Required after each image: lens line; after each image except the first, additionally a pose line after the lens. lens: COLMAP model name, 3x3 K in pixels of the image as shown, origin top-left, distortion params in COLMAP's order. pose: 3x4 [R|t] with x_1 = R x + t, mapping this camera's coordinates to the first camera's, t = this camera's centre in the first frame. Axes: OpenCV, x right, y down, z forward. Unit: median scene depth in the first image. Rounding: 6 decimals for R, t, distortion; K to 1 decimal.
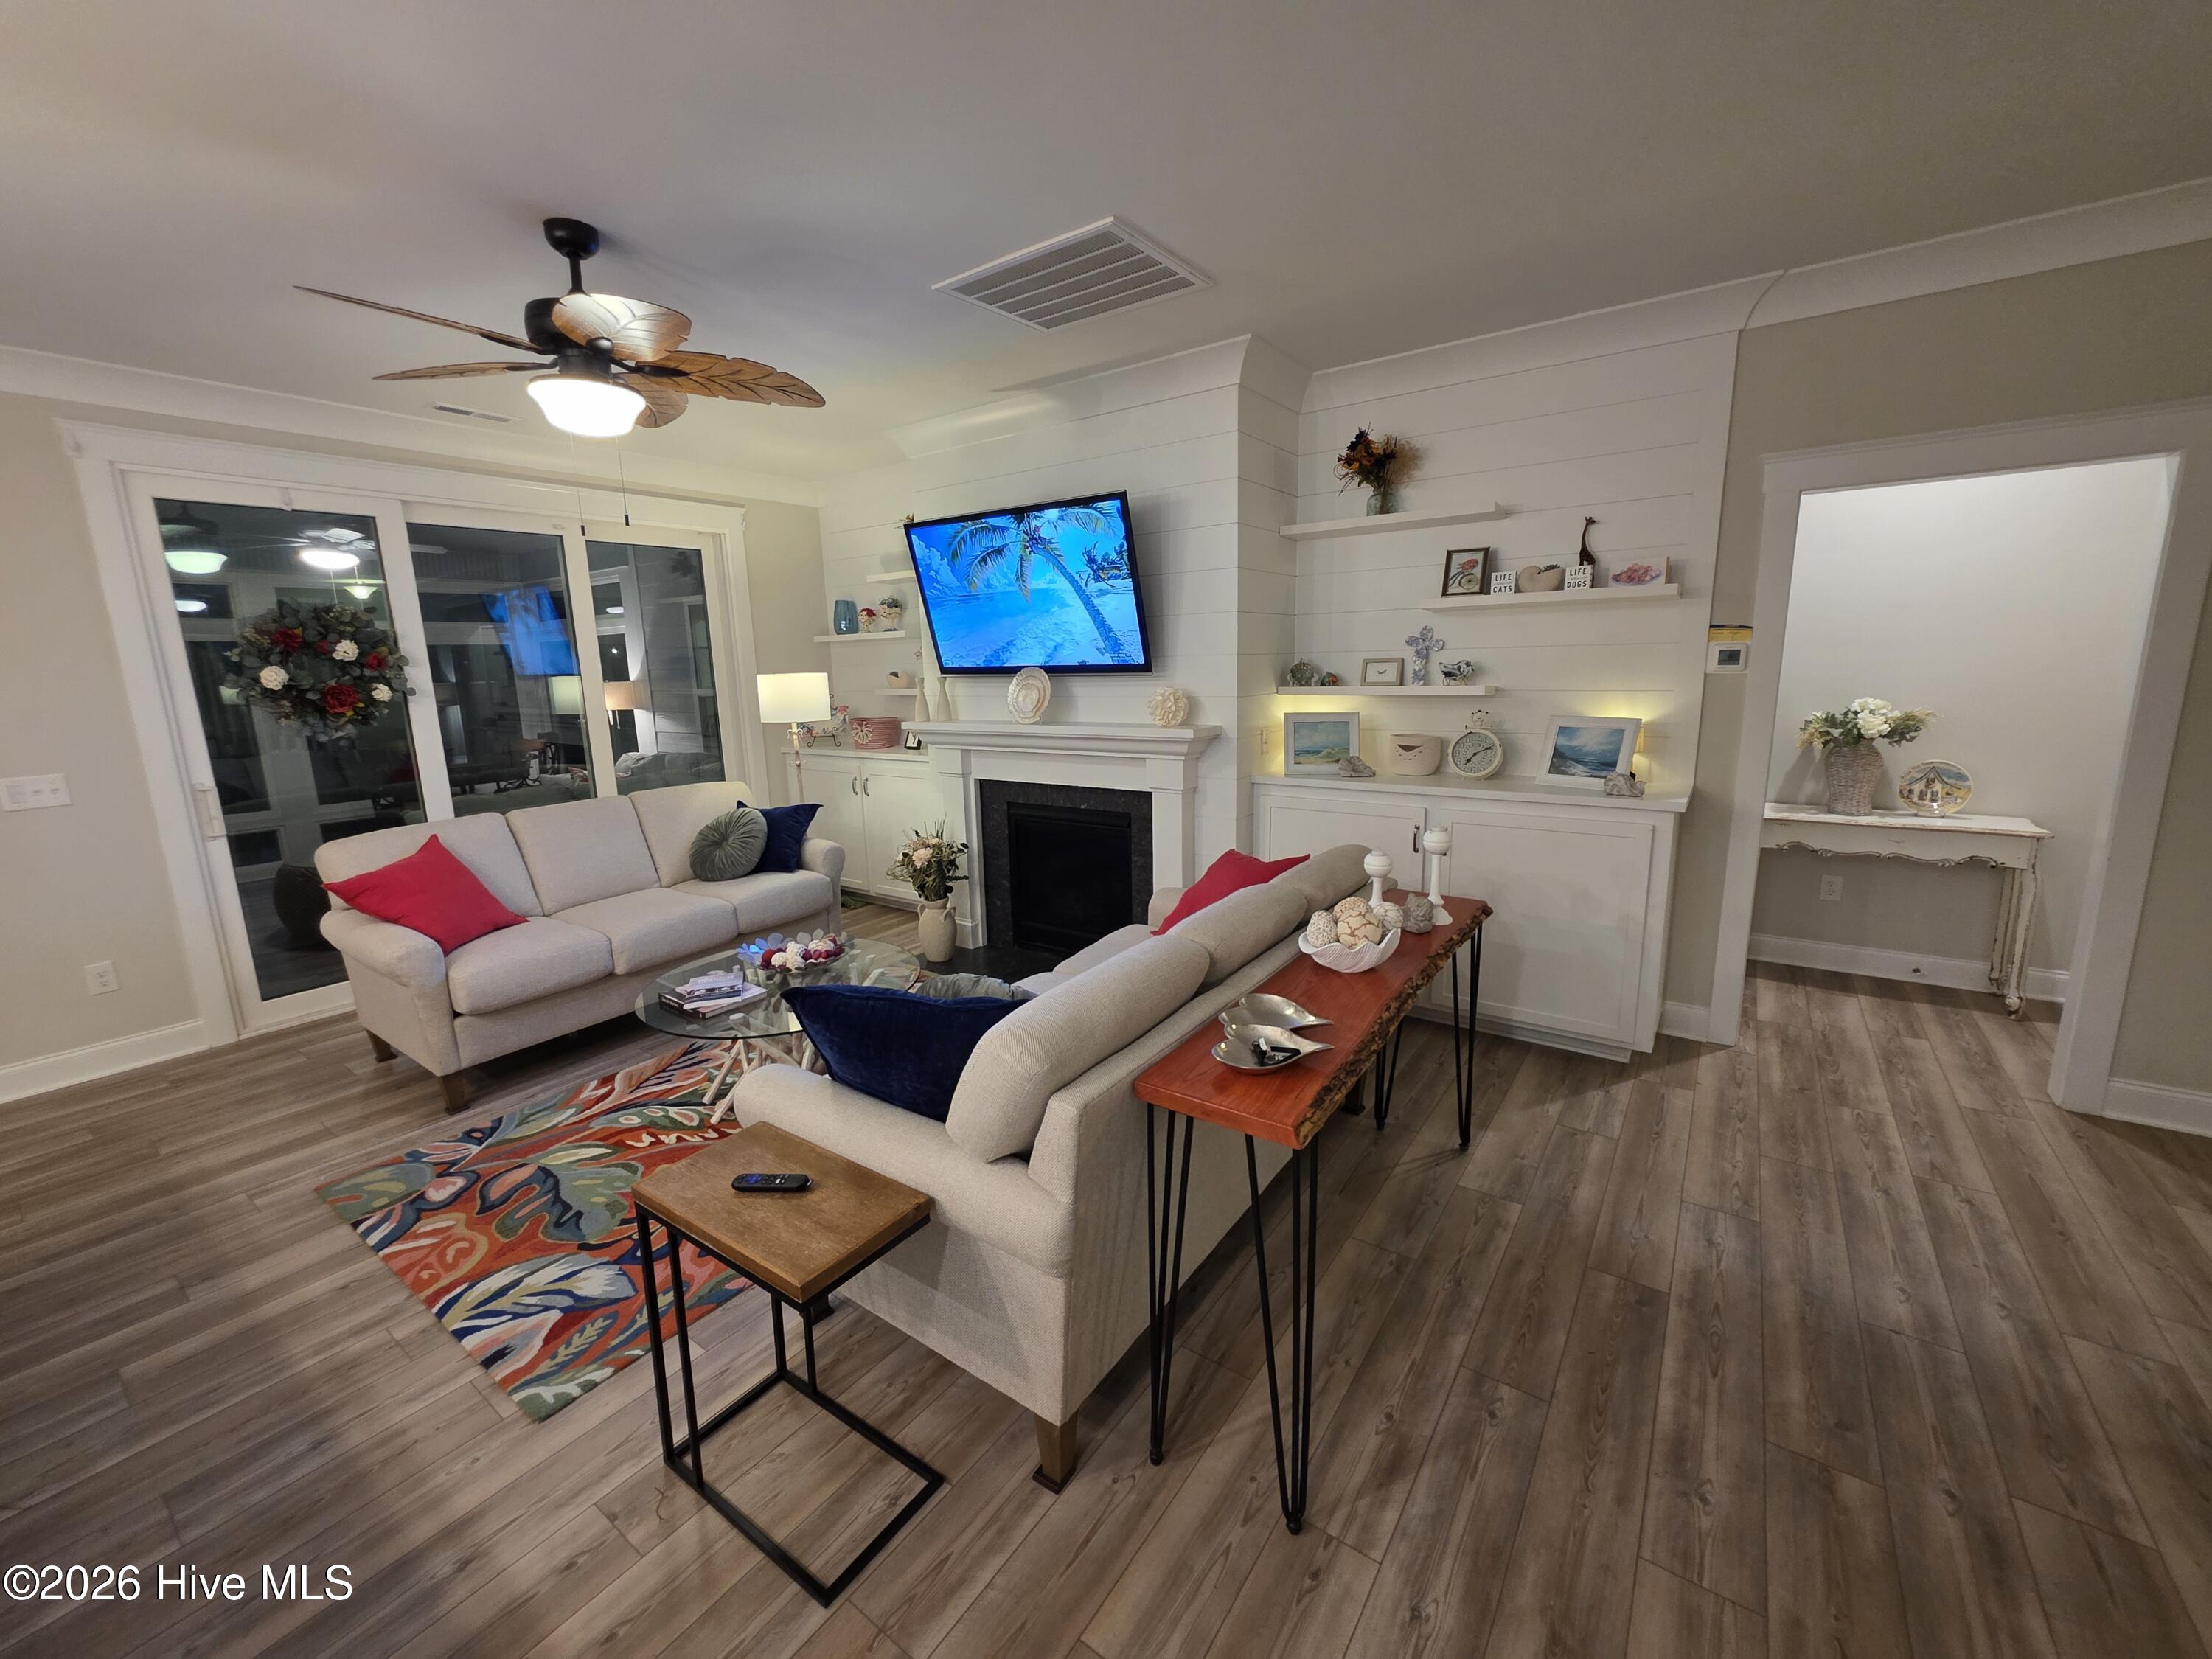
lens RADIAL K [[880.8, 0, 1106.0], [0, 880.8, 829.5], [0, 0, 1]] dist [-0.000785, 0.000115]
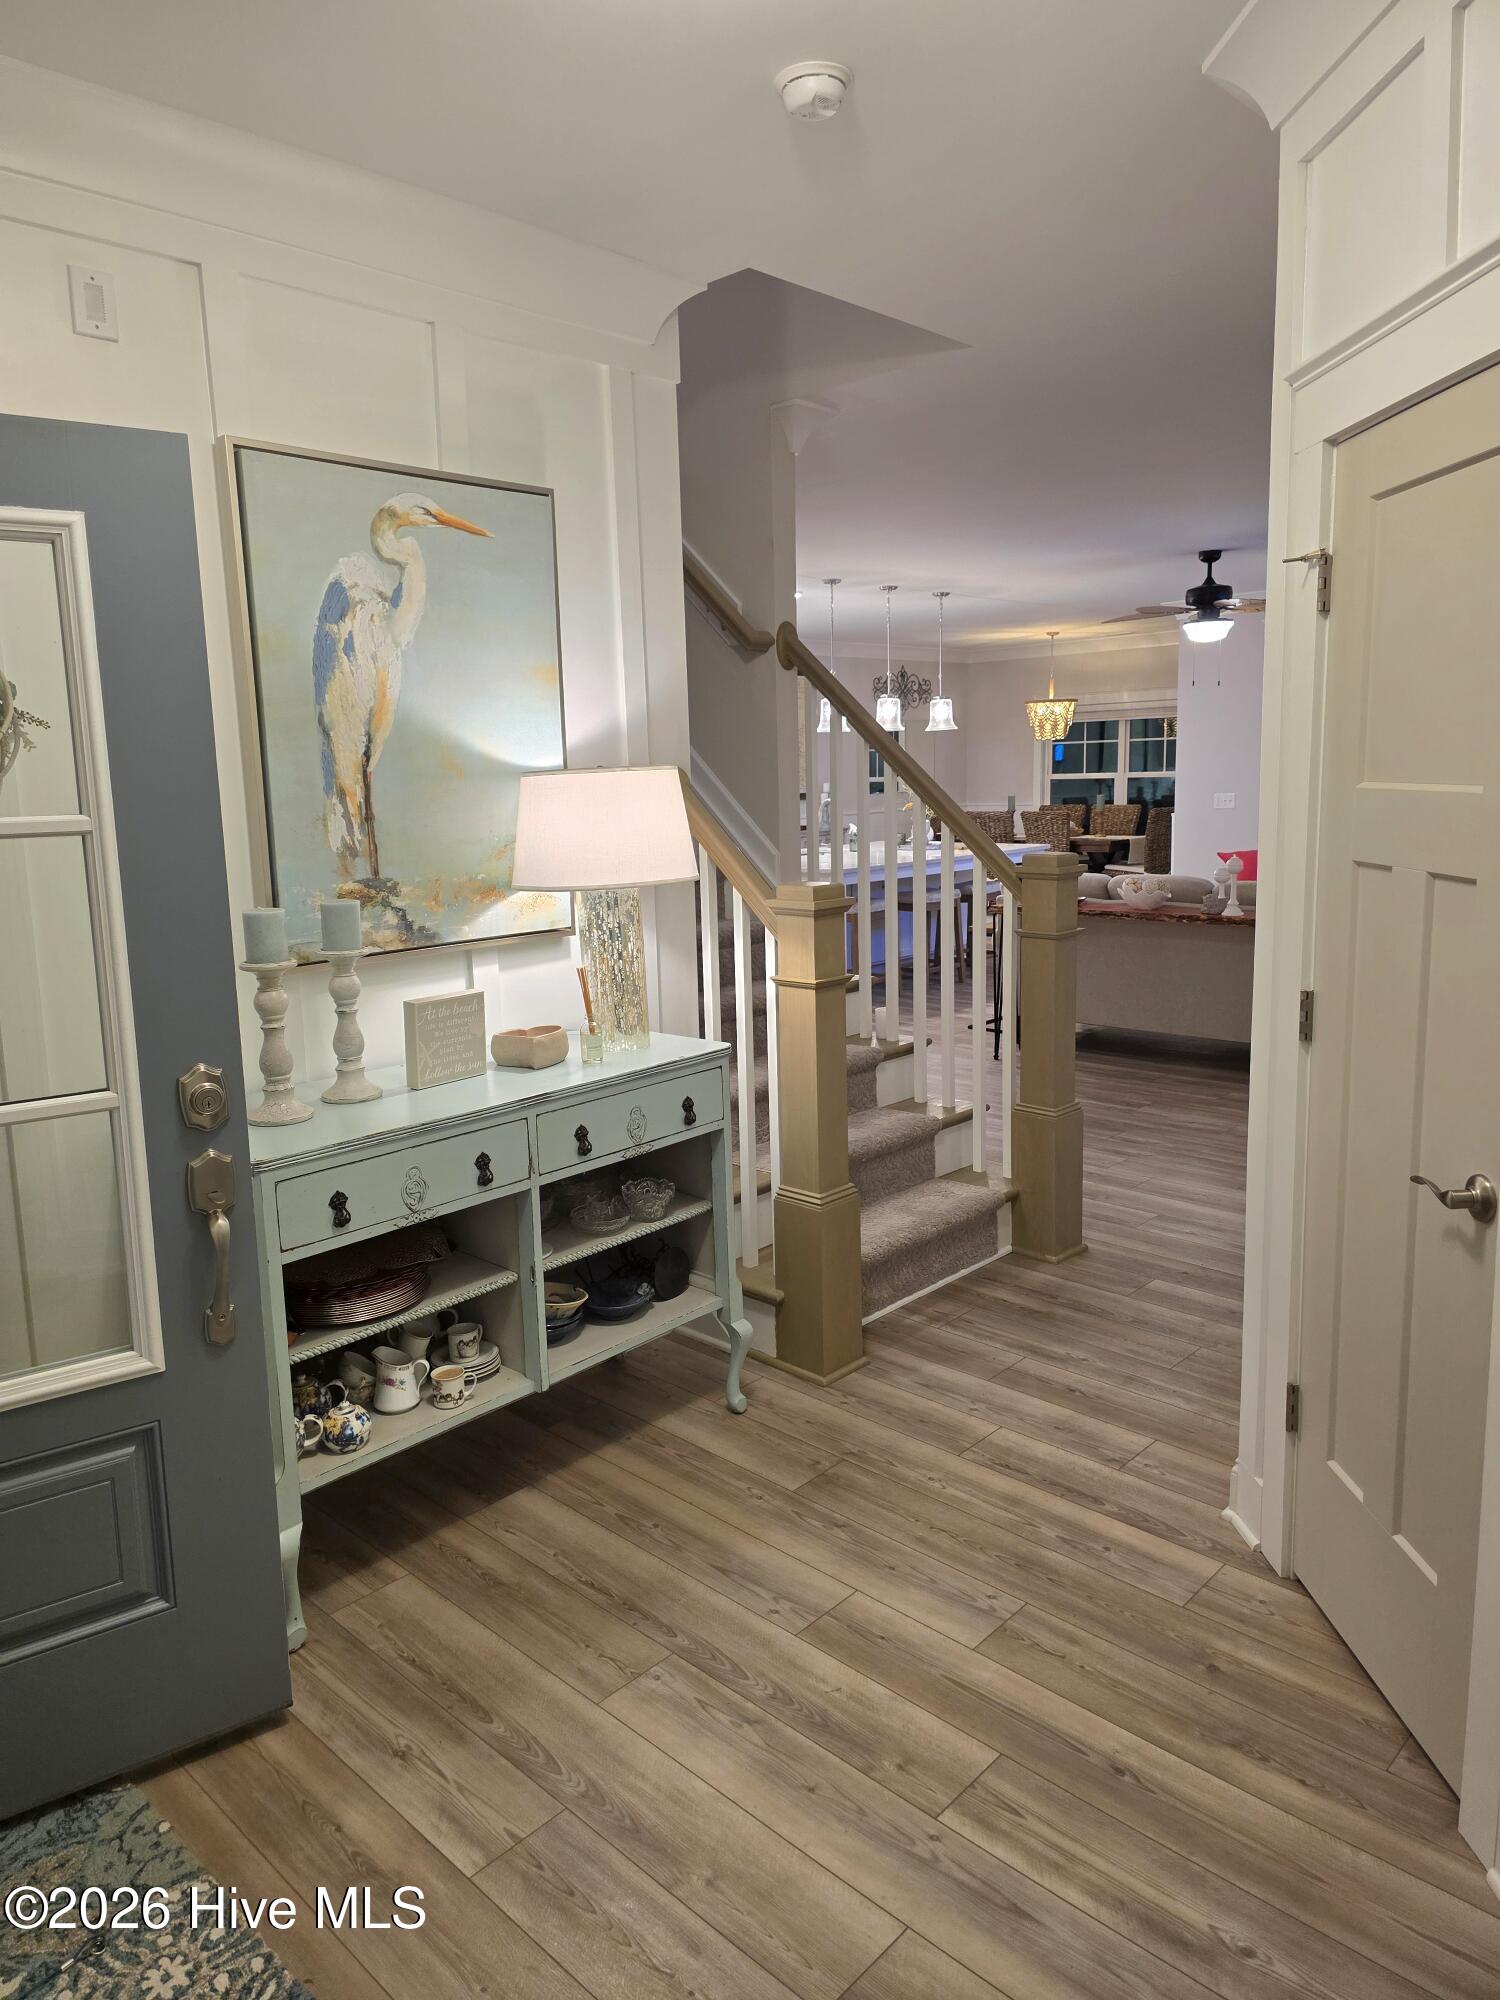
lens RADIAL K [[1349.8, 0, 737.0], [0, 1349.8, 975.1], [0, 0, 1]] dist [0.065920, -0.067410]
pose [[-0.151224, 0.179455, -0.972074, 1.868984], [-0.156582, 0.966619, 0.202807, -0.107456], [0.976019, 0.182879, -0.118077, 0.279005]]
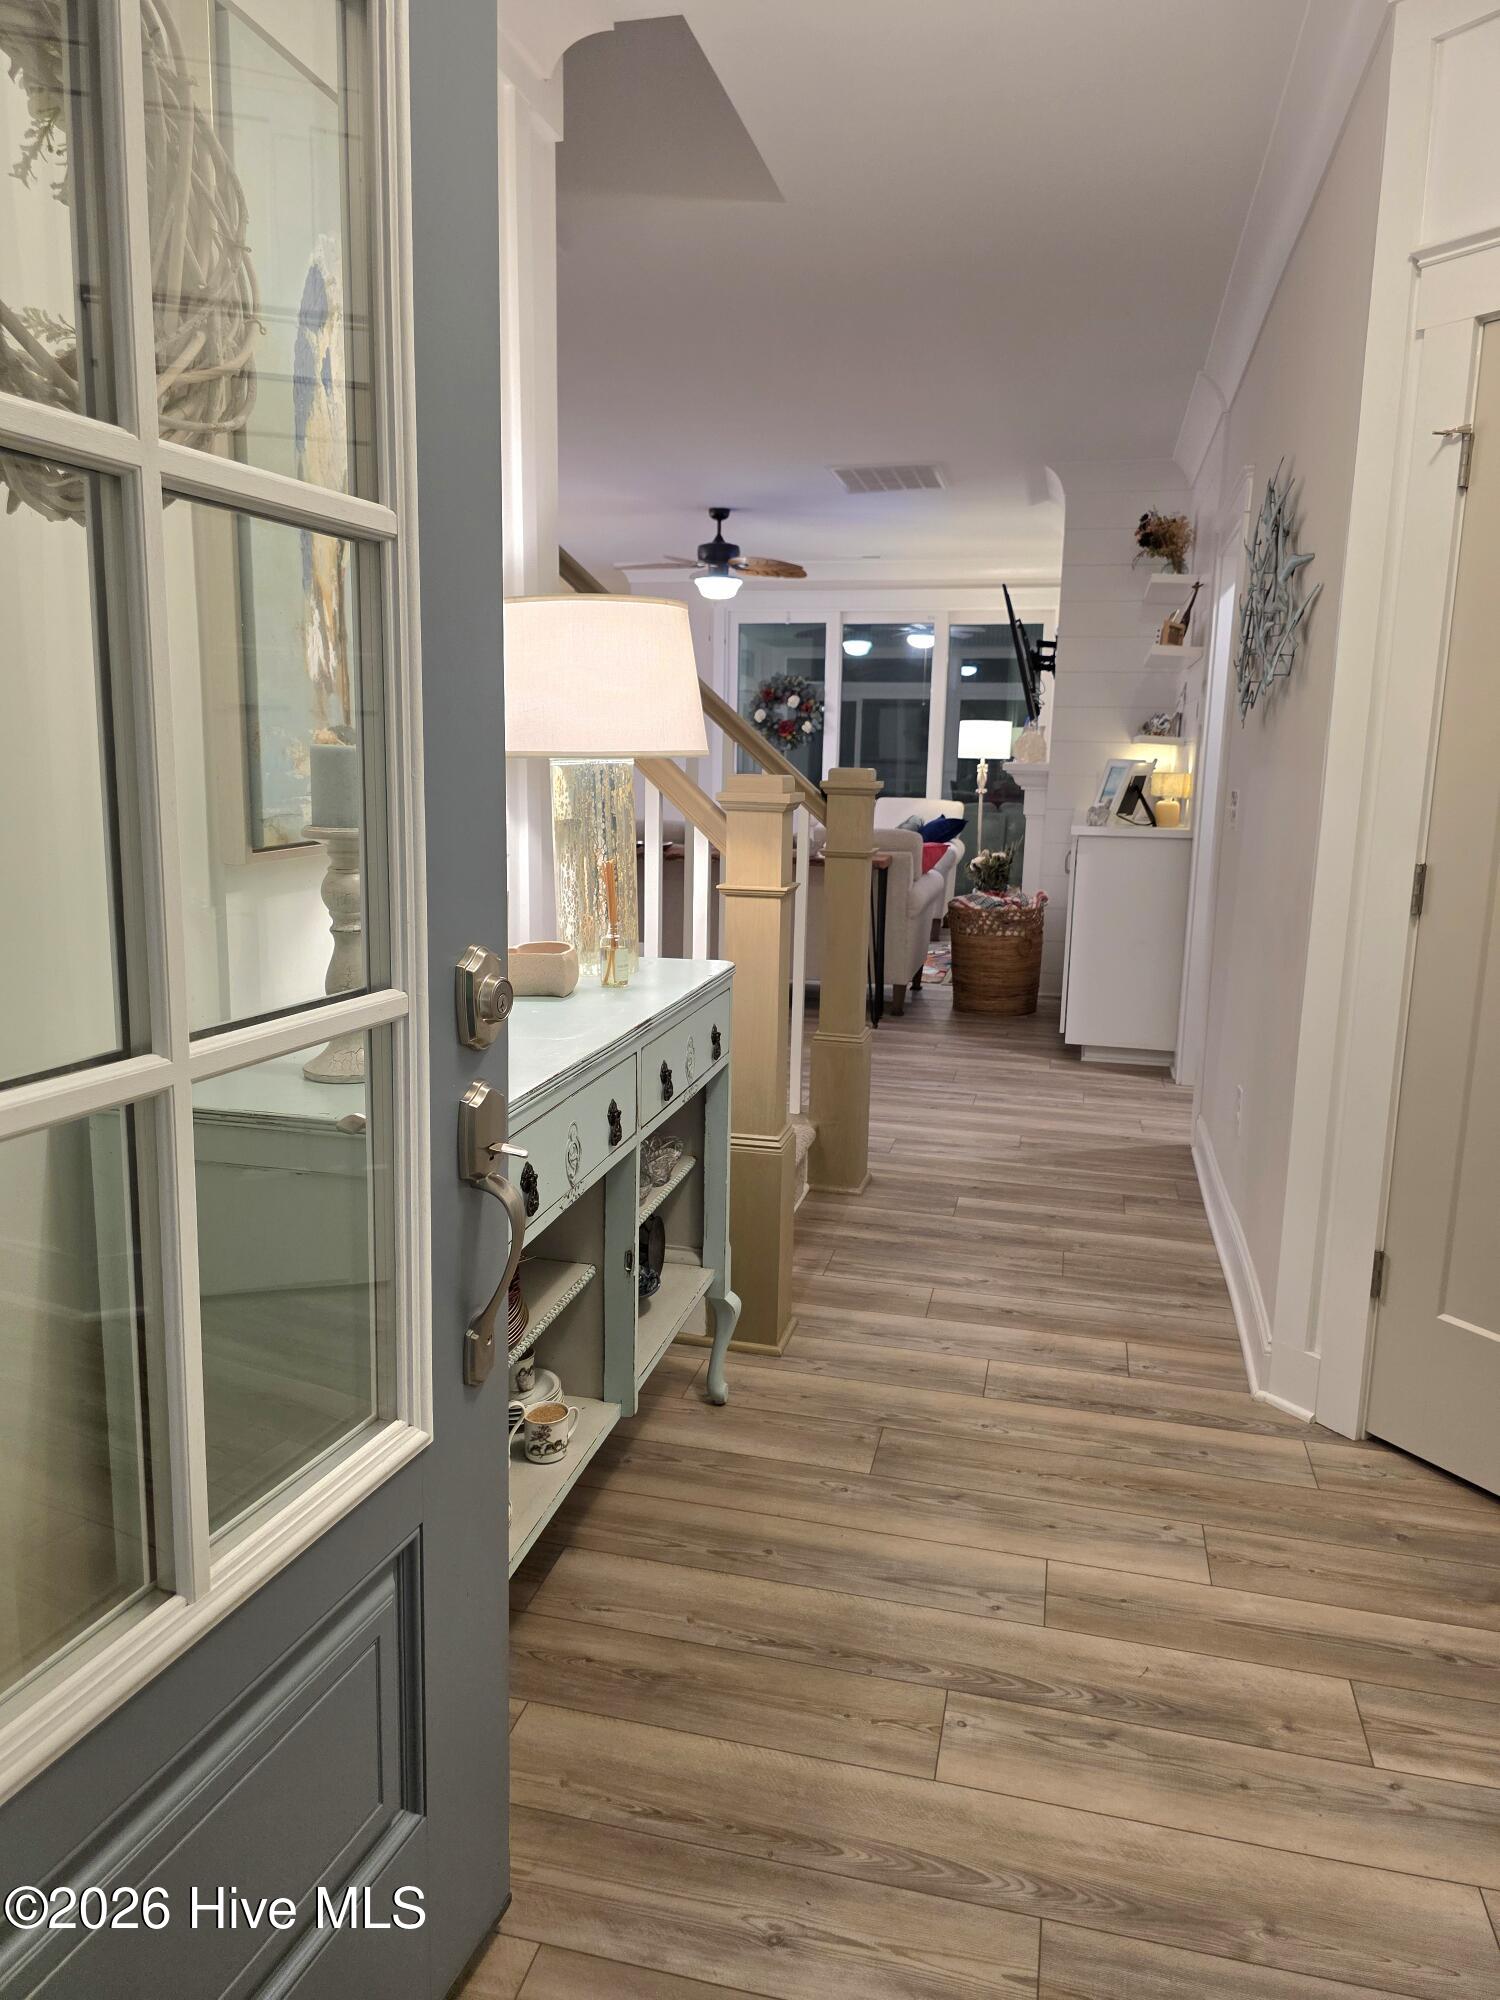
lens RADIAL K [[1349.8, 0, 737.0], [0, 1349.8, 975.1], [0, 0, 1]] dist [0.065920, -0.067410]
pose [[0.370714, 0.187337, -0.909657, 1.685323], [-0.206303, 0.971586, 0.116016, 0.038448], [0.905544, 0.144656, 0.398829, -0.107077]]
